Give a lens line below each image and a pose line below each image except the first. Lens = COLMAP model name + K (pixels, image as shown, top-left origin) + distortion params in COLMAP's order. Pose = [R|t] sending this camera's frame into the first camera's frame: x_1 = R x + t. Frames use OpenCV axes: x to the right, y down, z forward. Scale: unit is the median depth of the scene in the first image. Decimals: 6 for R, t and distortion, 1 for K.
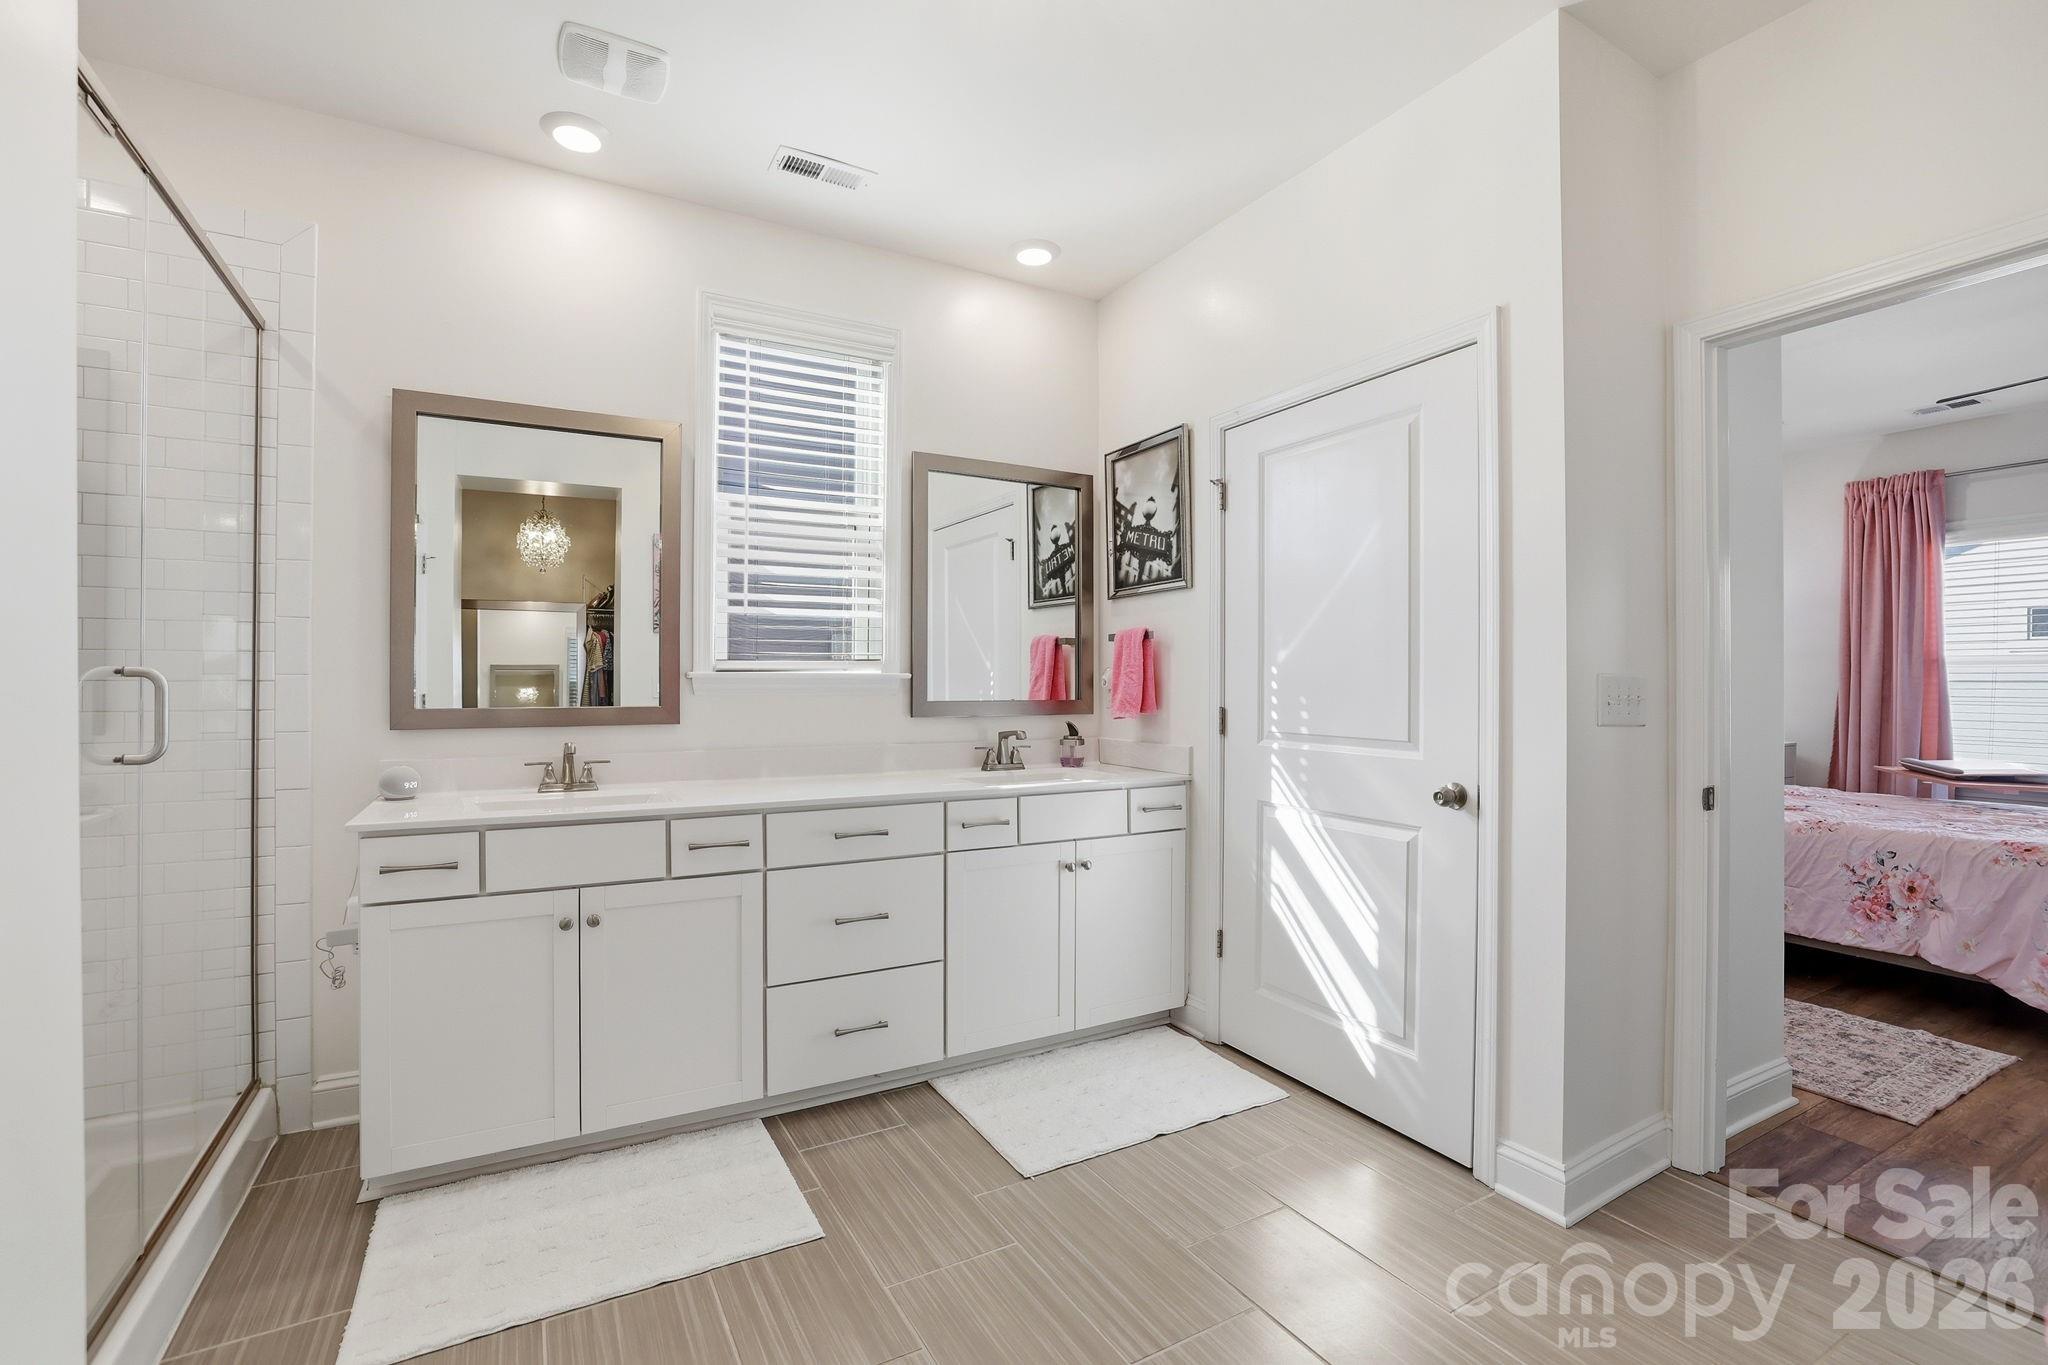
lens RADIAL K [[902.8, 0, 1012.9], [0, 902.8, 682.2], [0, 0, 1]] dist [-0.033409, 0.008281]
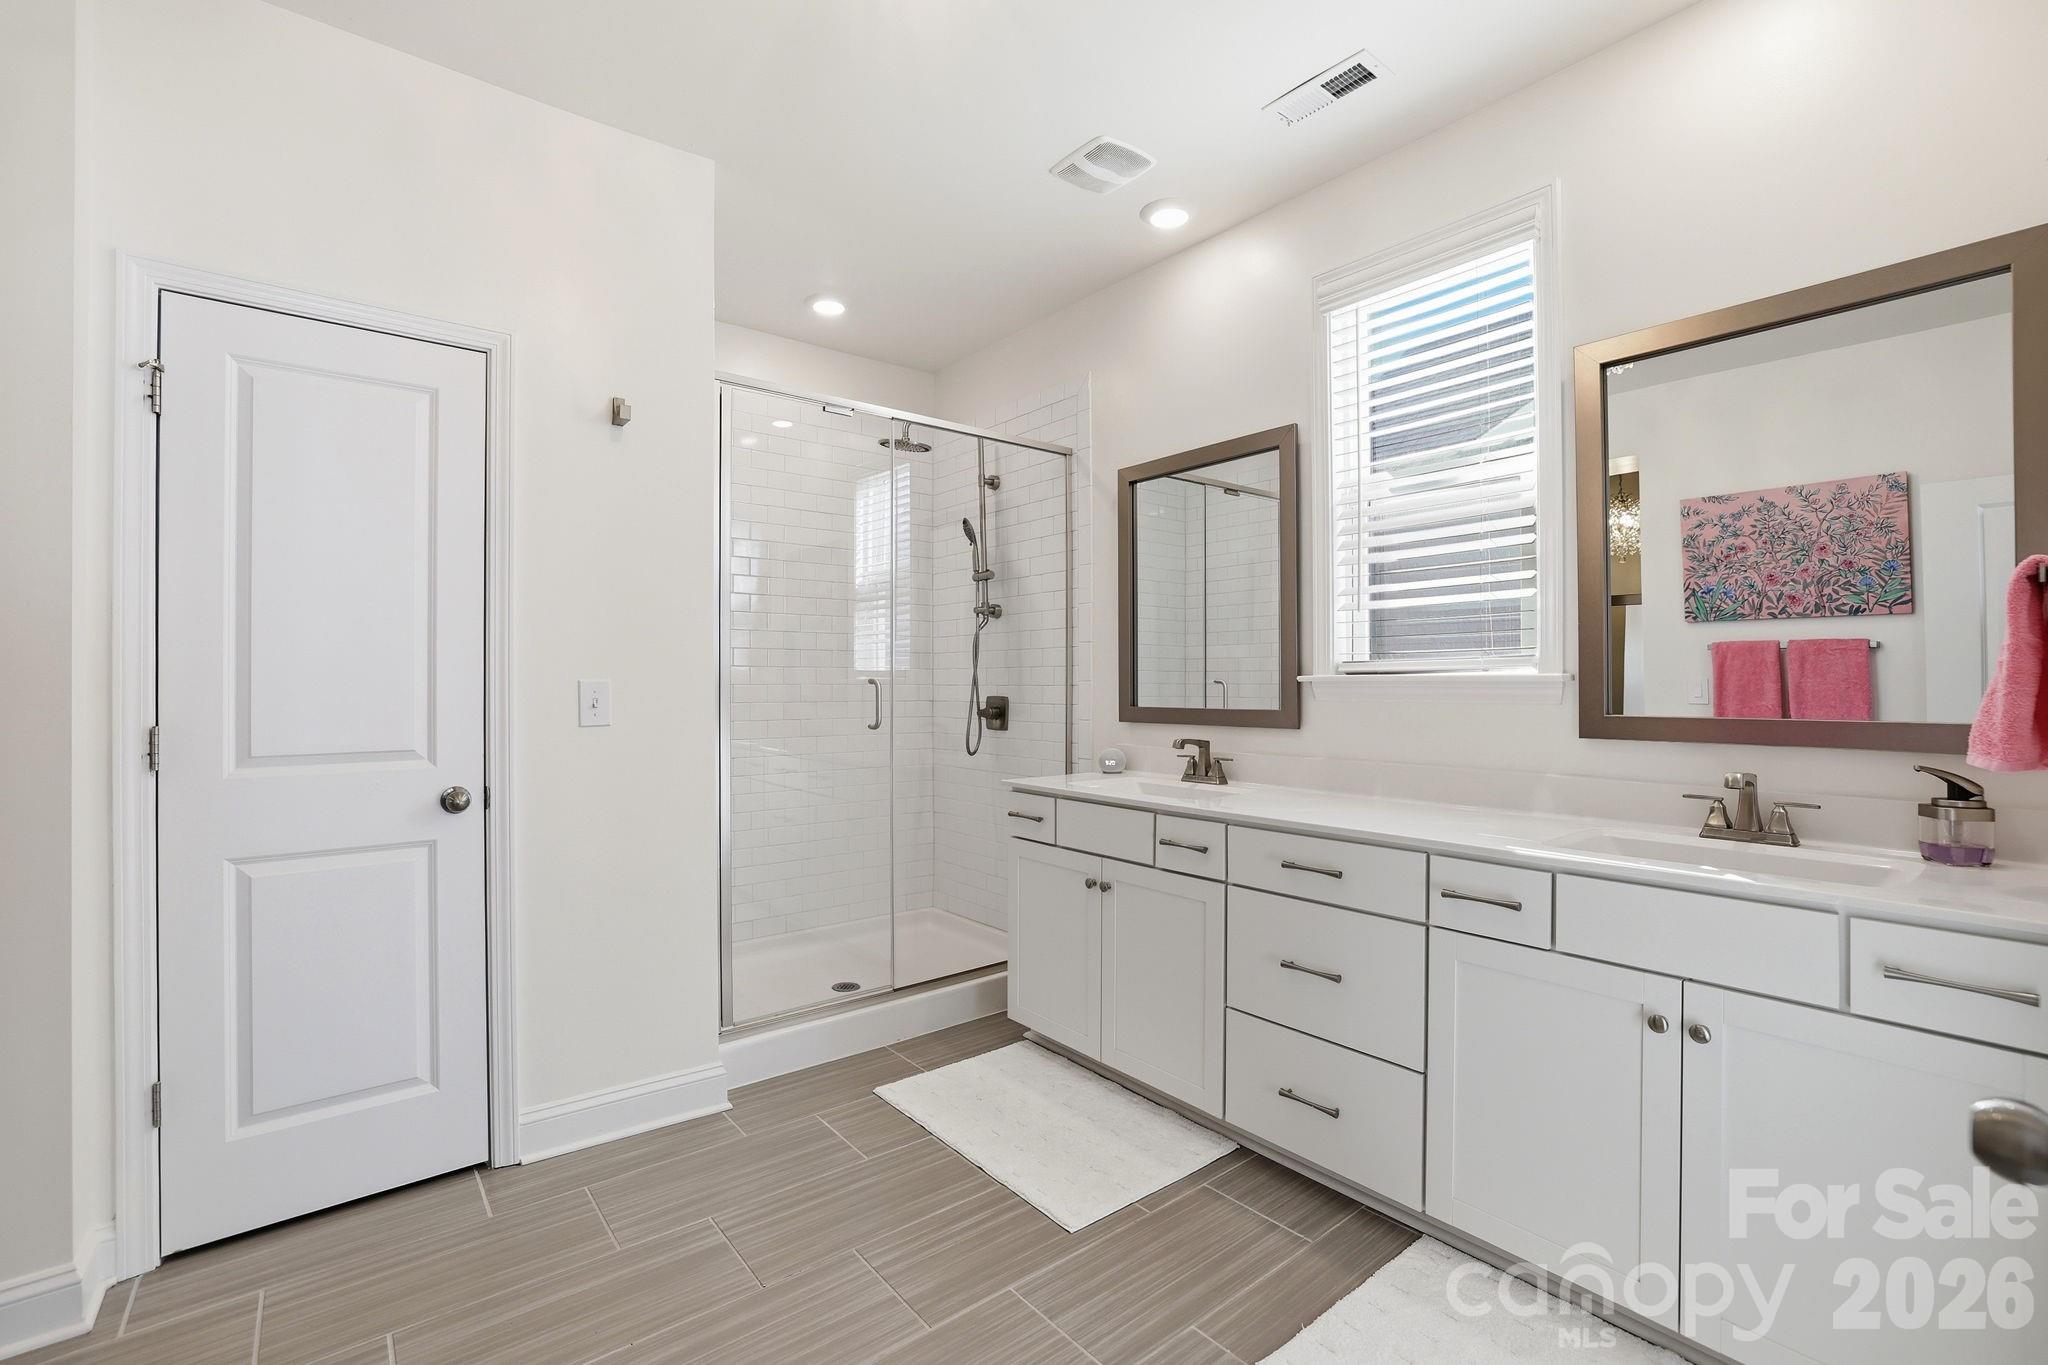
lens RADIAL K [[902.8, 0, 1017.1], [0, 902.8, 674.4], [0, 0, 1]] dist [-0.033409, 0.008281]
pose [[0.161893, -0.010224, -0.986755, 0.571417], [0.000712, 0.999947, -0.010244, -0.002891], [0.986808, 0.000955, 0.161892, 0.562132]]
